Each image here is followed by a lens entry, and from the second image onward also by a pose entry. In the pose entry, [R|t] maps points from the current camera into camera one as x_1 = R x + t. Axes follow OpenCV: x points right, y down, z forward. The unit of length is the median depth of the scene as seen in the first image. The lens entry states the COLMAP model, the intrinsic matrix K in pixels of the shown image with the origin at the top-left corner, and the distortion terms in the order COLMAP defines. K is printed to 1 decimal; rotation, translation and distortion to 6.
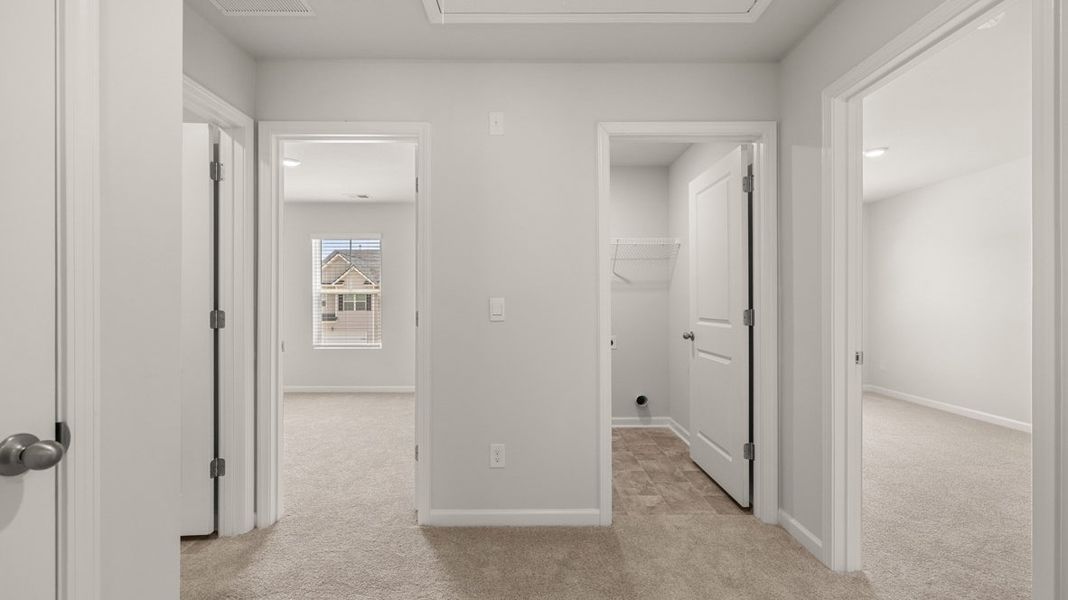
lens RADIAL K [[452.0, 0, 536.0], [0, 452.0, 307.7], [0, 0, 1]] dist [0.000553, 0.000046]
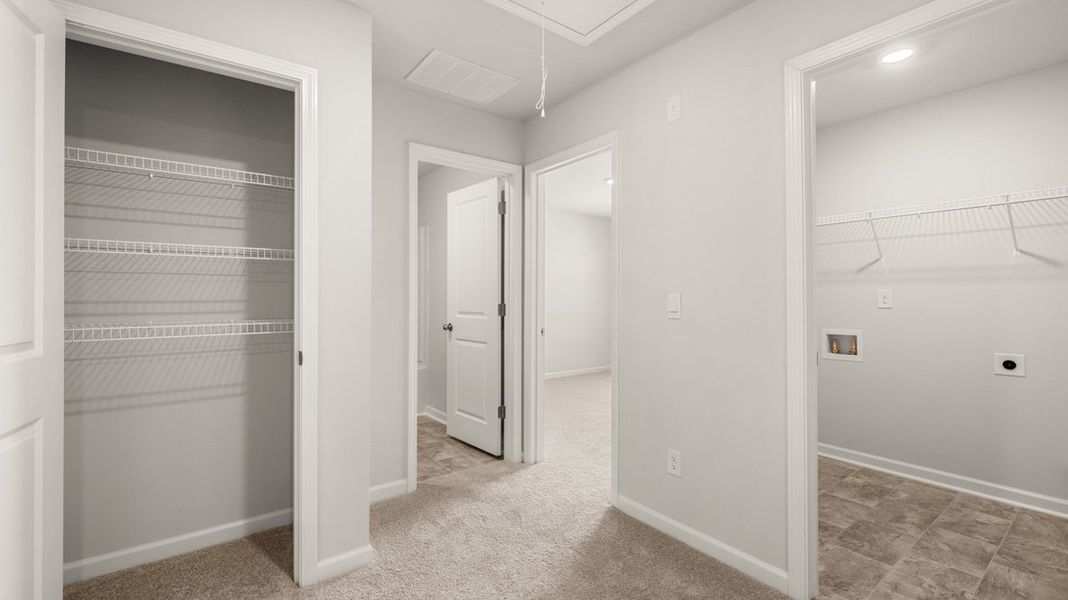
lens RADIAL K [[452.0, 0, 533.2], [0, 452.0, 301.9], [0, 0, 1]] dist [0.000553, 0.000046]
pose [[0.589461, 0.005900, -0.807775, 0.501756], [-0.012925, 0.999914, -0.002129, 0.001789], [0.807693, 0.011696, 0.589487, 0.211476]]
